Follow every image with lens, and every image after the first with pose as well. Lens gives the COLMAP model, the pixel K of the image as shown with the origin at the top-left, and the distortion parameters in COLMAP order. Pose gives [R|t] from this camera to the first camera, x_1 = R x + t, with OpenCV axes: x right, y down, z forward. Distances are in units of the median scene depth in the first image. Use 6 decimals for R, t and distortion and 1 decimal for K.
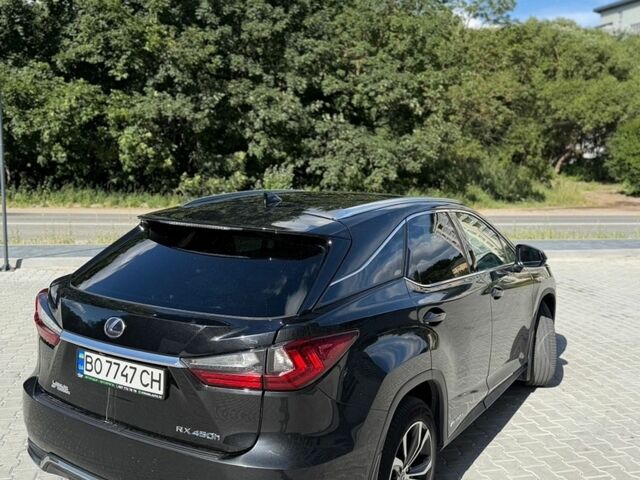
lens RADIAL K [[801.3, 0, 322.3], [0, 801.3, 281.3], [0, 0, 1]] dist [0.103186, -0.063472]
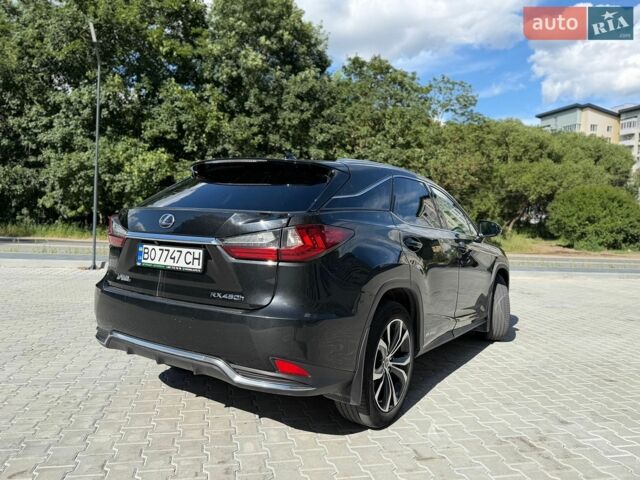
lens RADIAL K [[600.9, 0, 320.0], [0, 600.9, 240.0], [0, 0, 1]] dist [0.175906, -0.361257]
pose [[0.999412, 0.025790, -0.022600, 0.006565], [-0.028333, 0.992299, -0.120582, 0.100072], [0.019316, 0.121151, 0.992446, 0.016860]]
